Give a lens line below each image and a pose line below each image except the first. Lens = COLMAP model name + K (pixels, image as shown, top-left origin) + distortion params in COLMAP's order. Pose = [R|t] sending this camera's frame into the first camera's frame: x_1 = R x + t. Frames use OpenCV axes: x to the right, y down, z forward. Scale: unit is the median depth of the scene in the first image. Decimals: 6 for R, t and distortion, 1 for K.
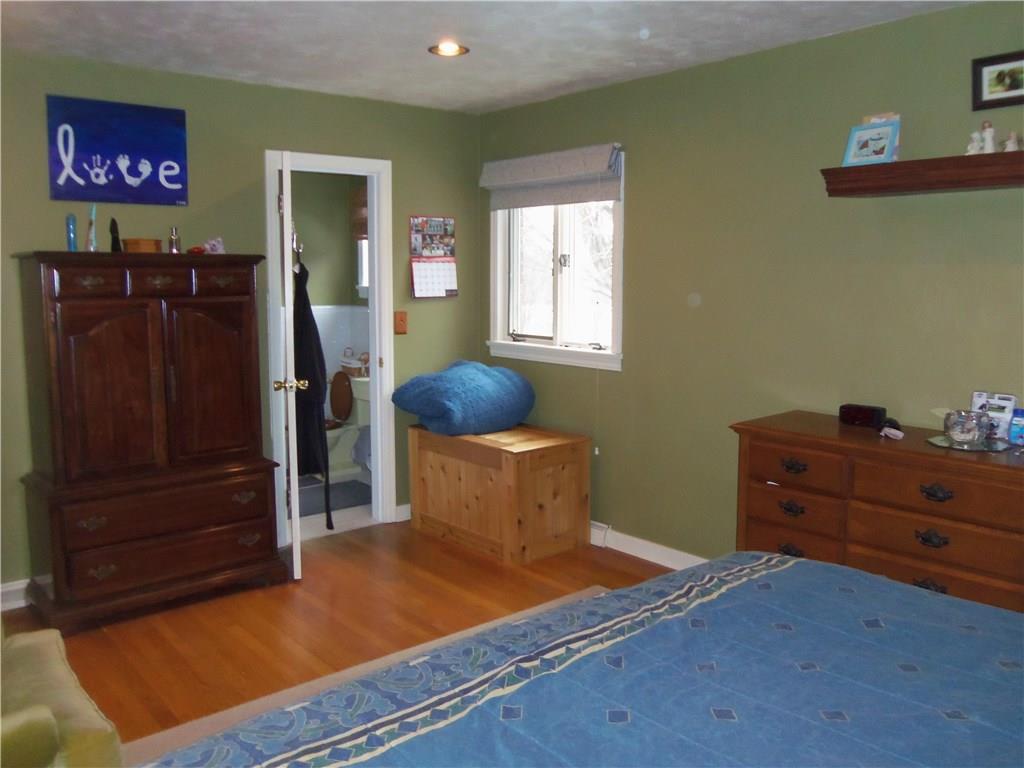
lens RADIAL K [[861.4, 0, 512.3], [0, 861.4, 380.8], [0, 0, 1]] dist [-0.052040, 0.056511]
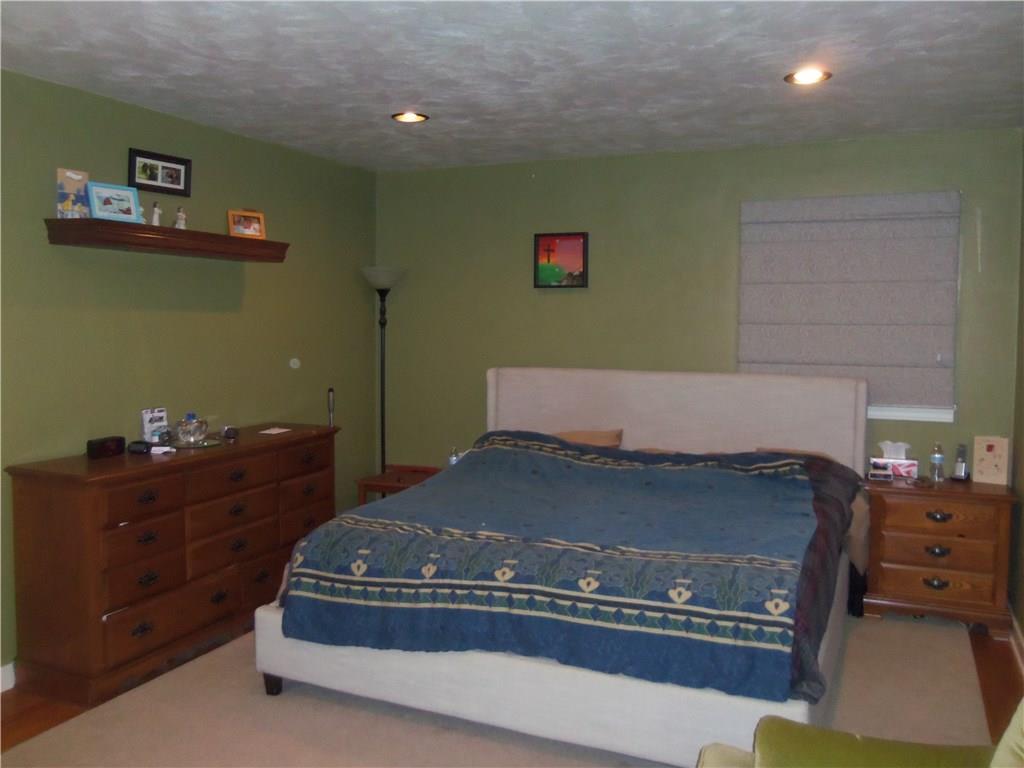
lens RADIAL K [[861.4, 0, 512.7], [0, 861.4, 384.6], [0, 0, 1]] dist [-0.052040, 0.056511]
pose [[-0.415412, -0.072601, 0.906731, -0.863617], [0.119083, 0.983891, 0.133337, -0.133092], [-0.901805, 0.163366, -0.400075, 1.049624]]
